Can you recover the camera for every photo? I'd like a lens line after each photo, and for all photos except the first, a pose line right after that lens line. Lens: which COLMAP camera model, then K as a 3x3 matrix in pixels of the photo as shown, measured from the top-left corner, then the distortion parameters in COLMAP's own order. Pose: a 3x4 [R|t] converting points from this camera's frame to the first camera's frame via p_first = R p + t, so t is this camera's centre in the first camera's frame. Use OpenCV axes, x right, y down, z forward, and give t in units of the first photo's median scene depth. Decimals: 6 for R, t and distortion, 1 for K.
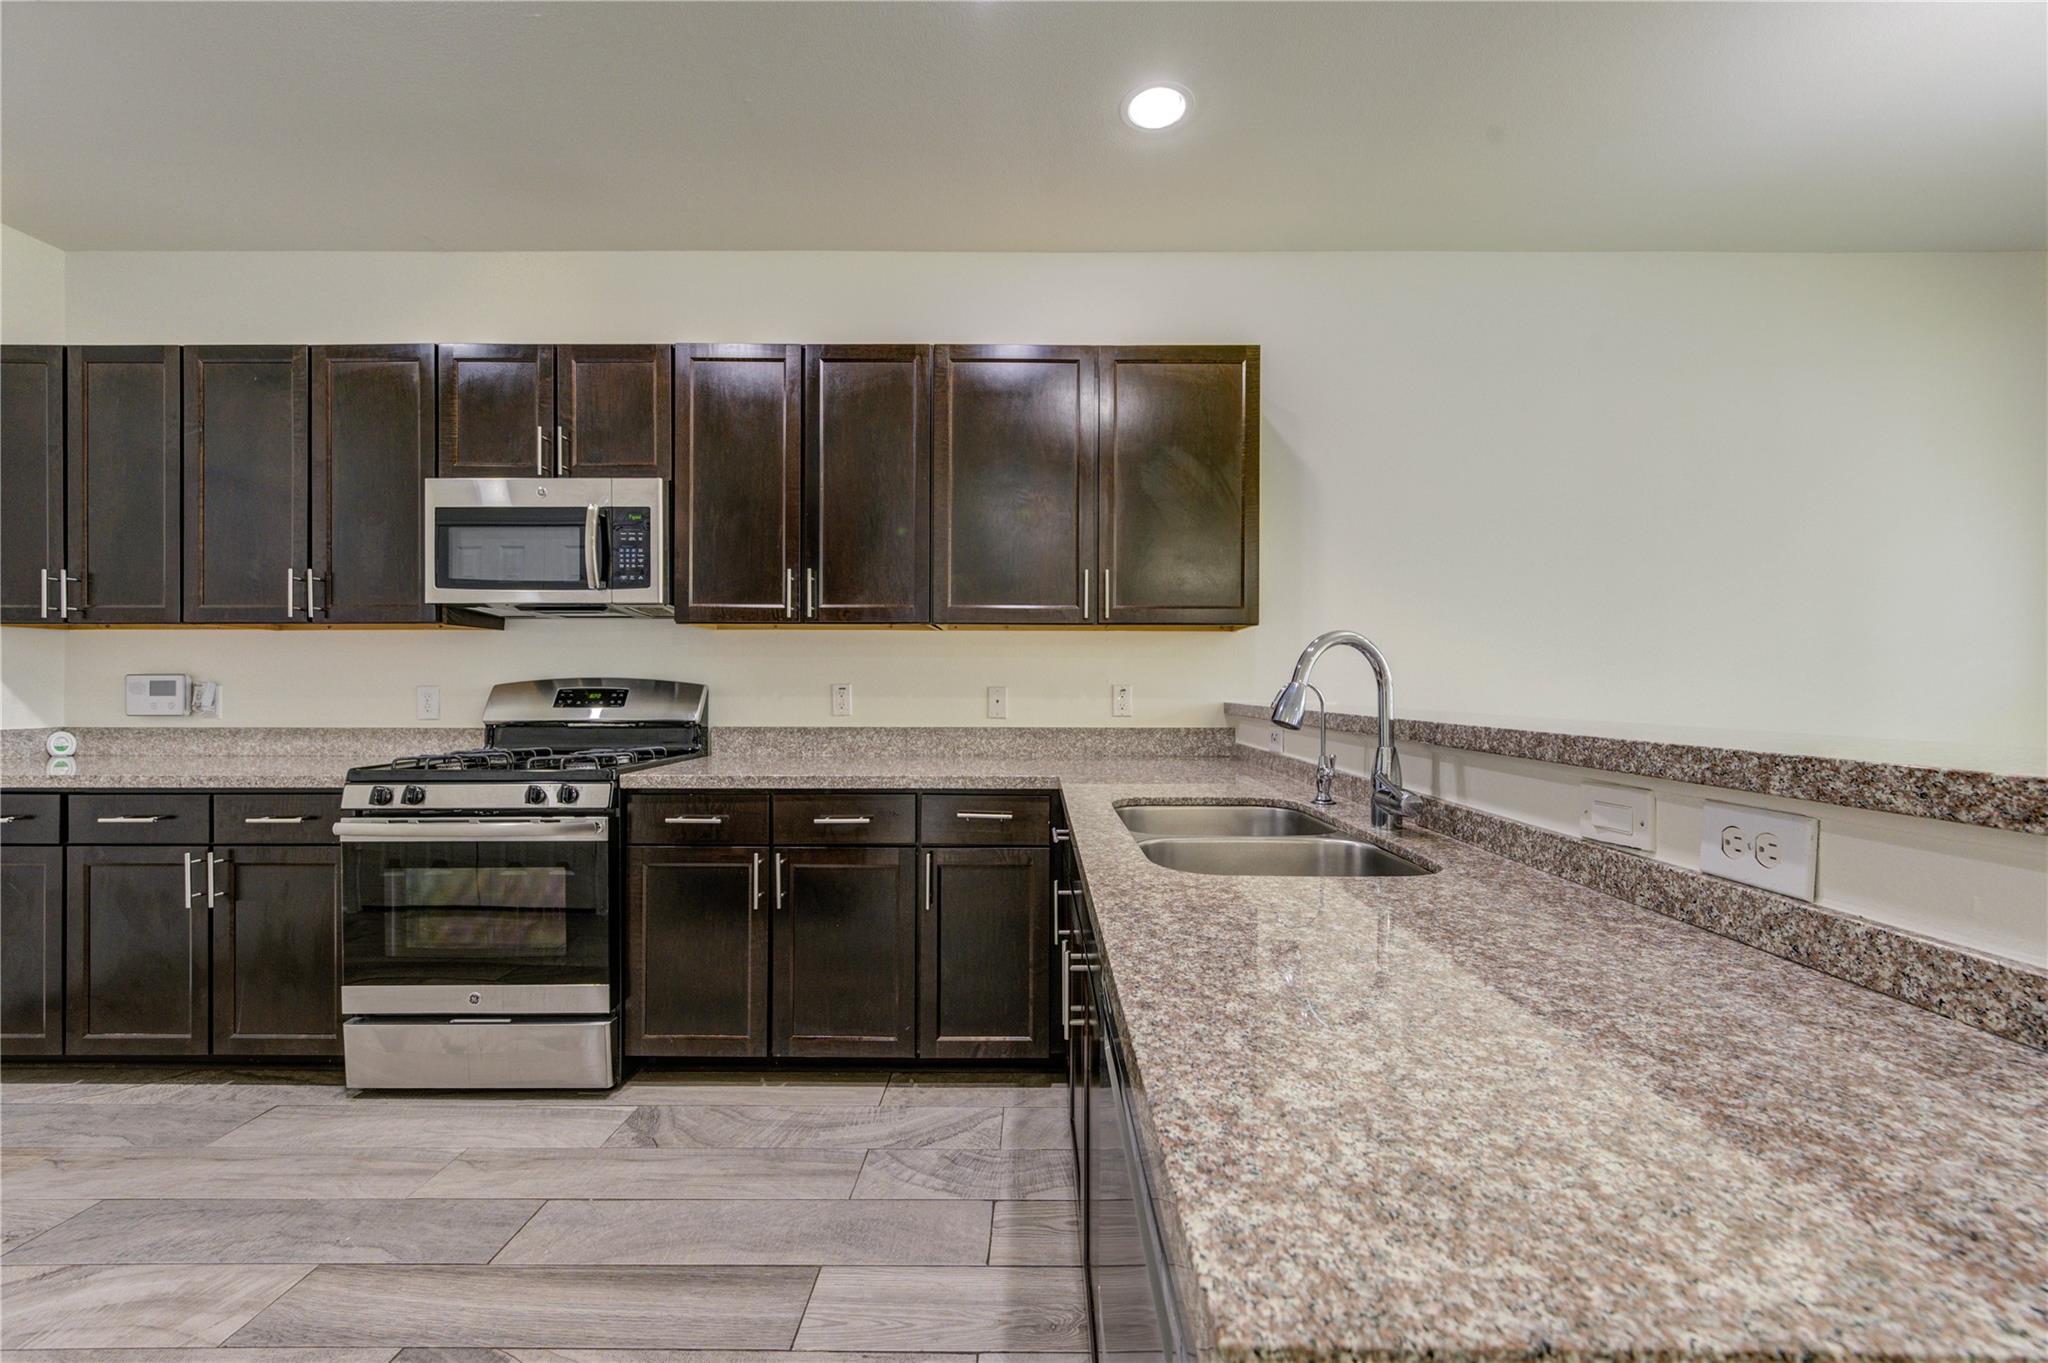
lens RADIAL K [[798.7, 0, 1029.6], [0, 798.7, 691.8], [0, 0, 1]] dist [0.002497, -0.000139]
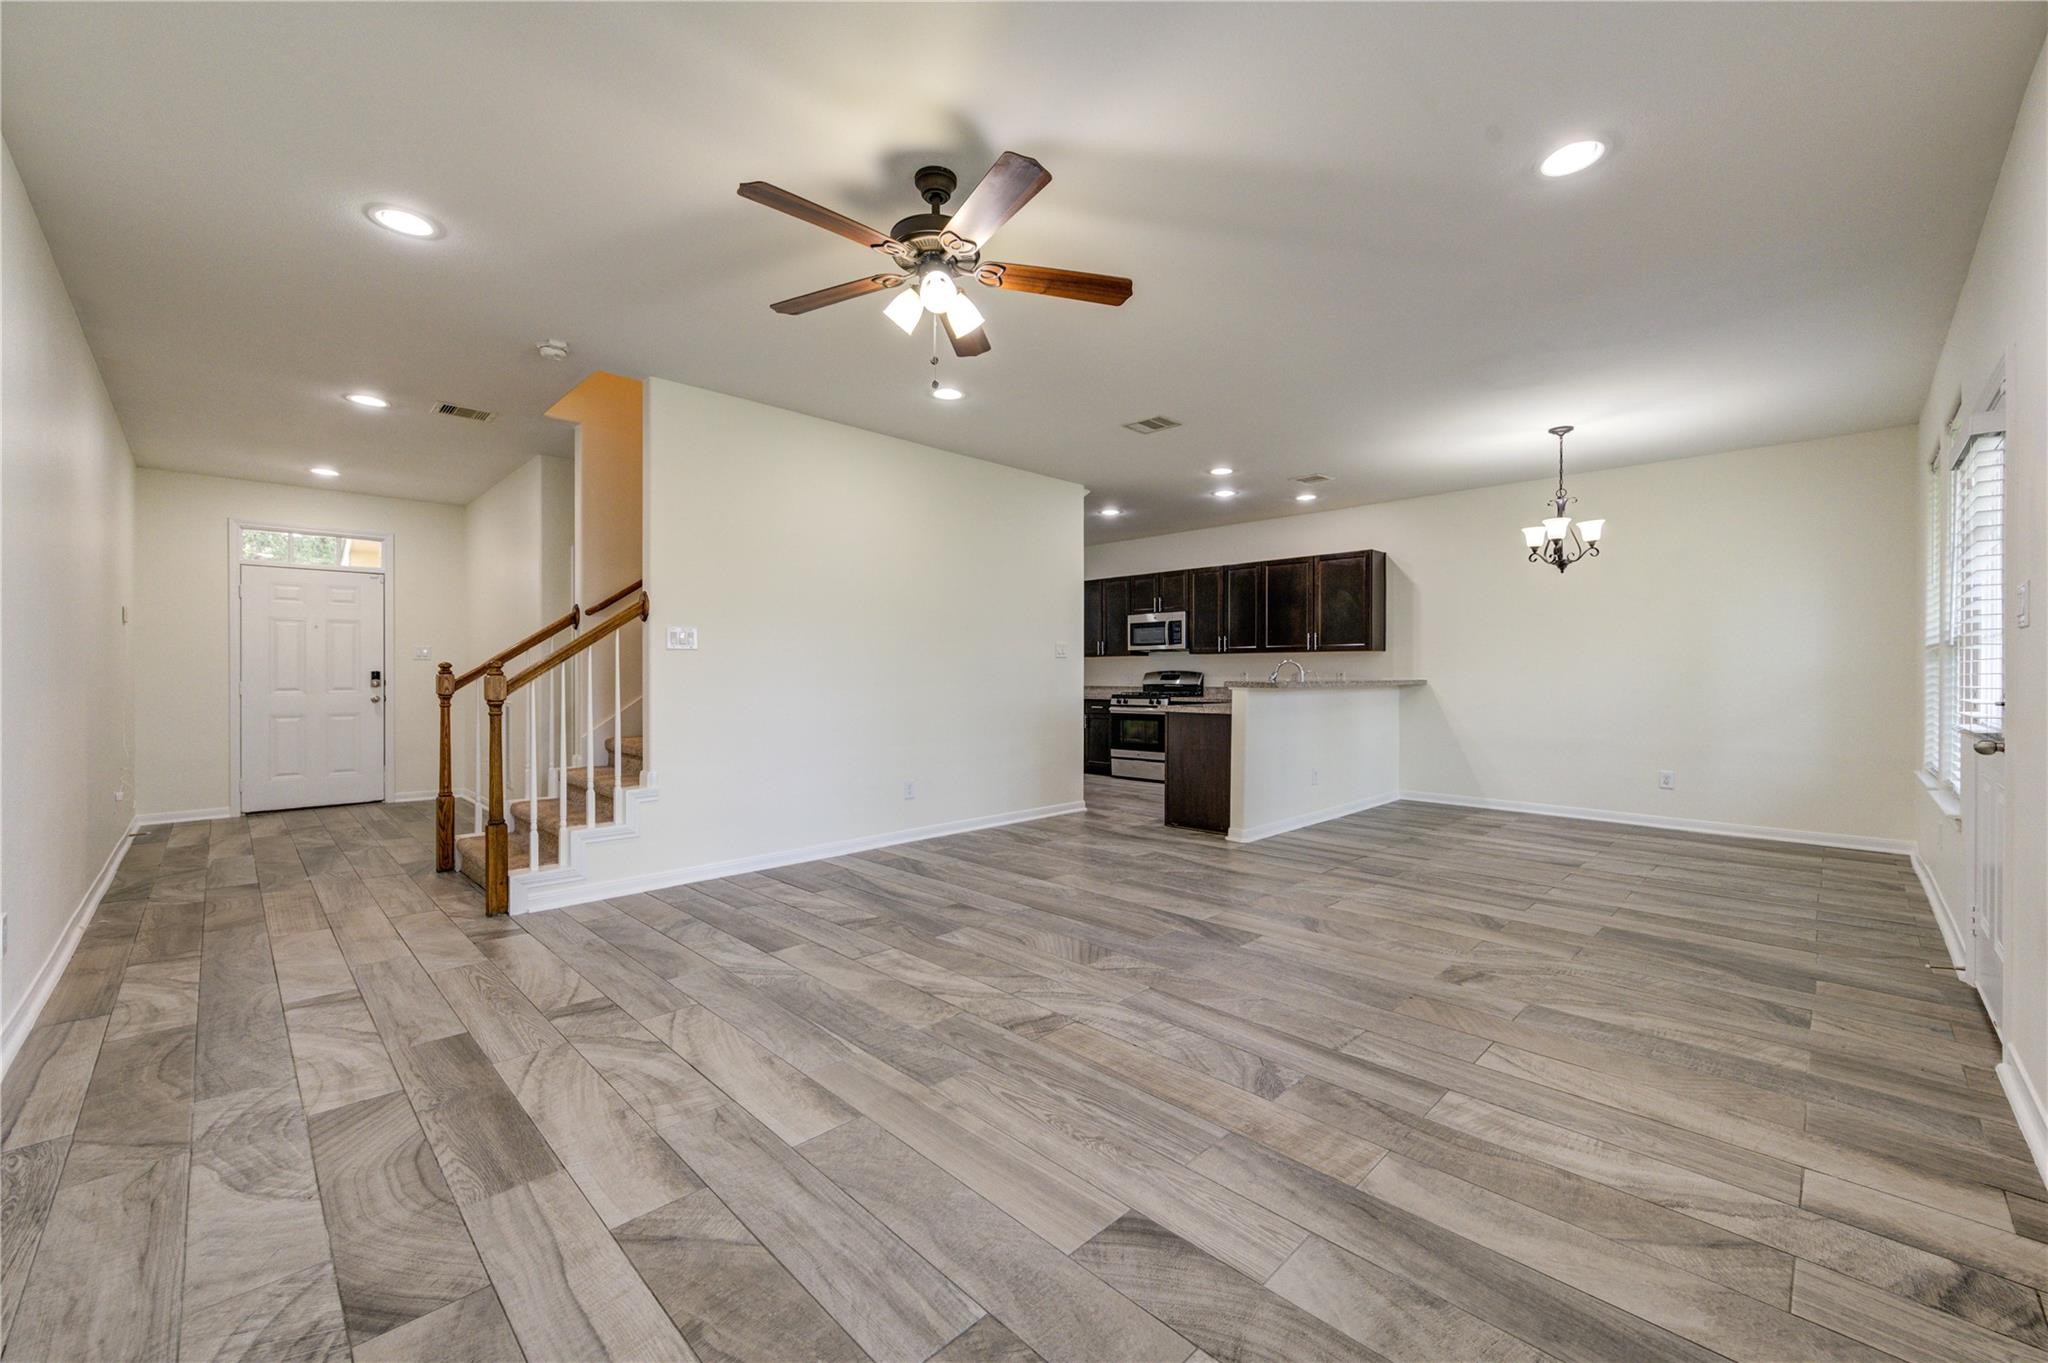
lens RADIAL K [[806.4, 0, 1028.2], [0, 806.4, 662.6], [0, 0, 1]] dist [0.001959, -0.000250]
pose [[0.711624, -0.015026, -0.702399, 1.440861], [-0.002496, 0.999711, -0.023914, 0.030696], [0.702556, 0.018771, 0.711381, -1.855904]]
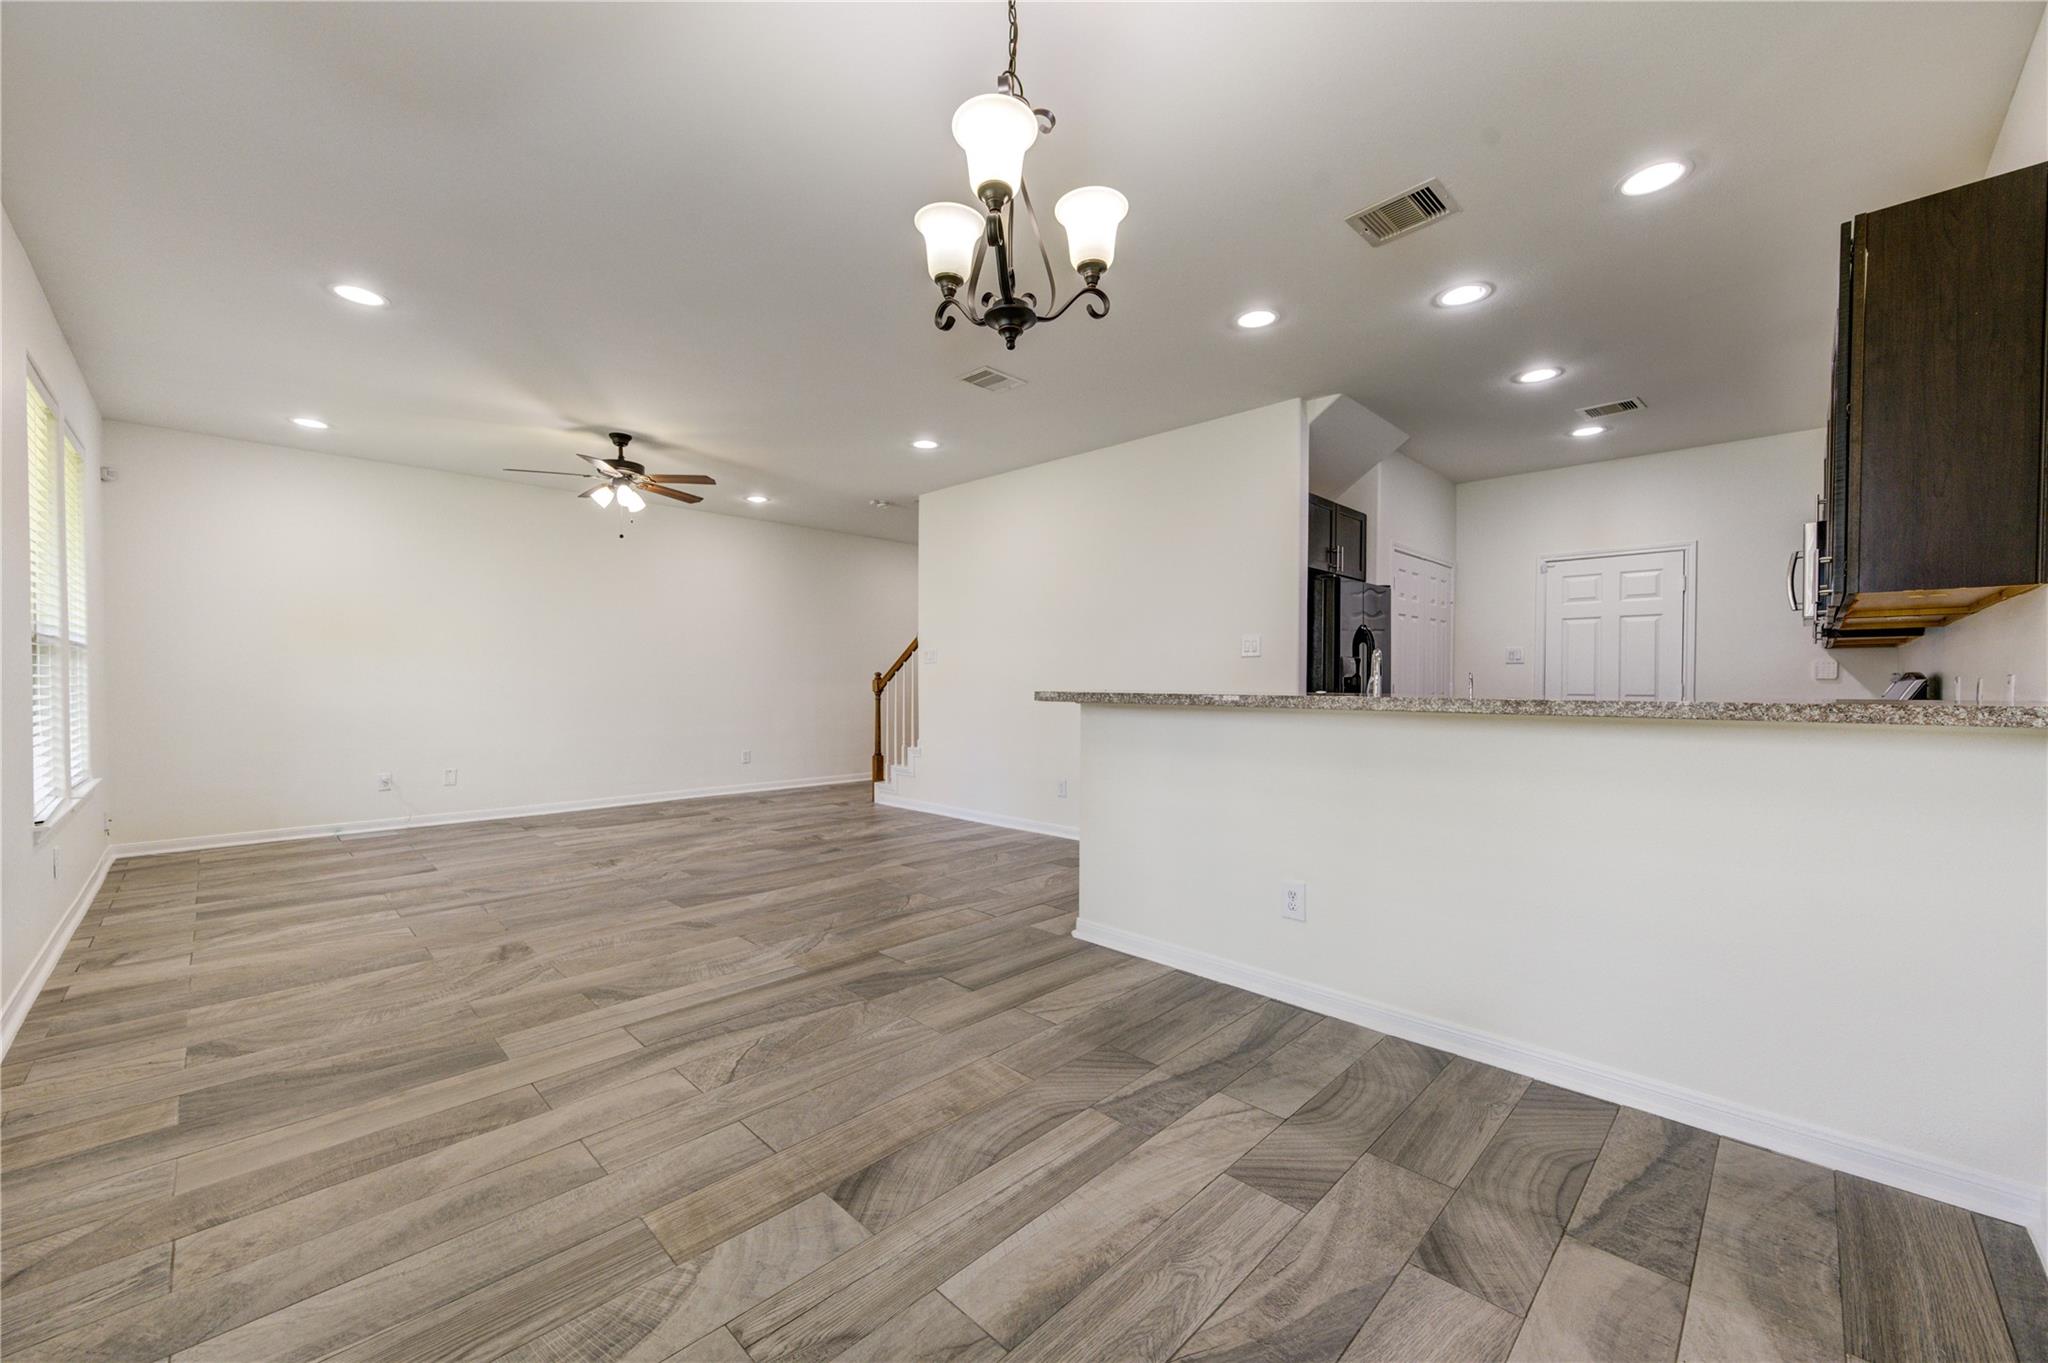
lens RADIAL K [[798.7, 0, 1029.6], [0, 798.7, 691.8], [0, 0, 1]] dist [0.002497, -0.000139]
pose [[-0.694094, 0.006459, -0.719856, 1.406852], [-0.010394, 0.999766, 0.018992, 0.001304], [0.719810, 0.020664, -0.693864, 1.001476]]
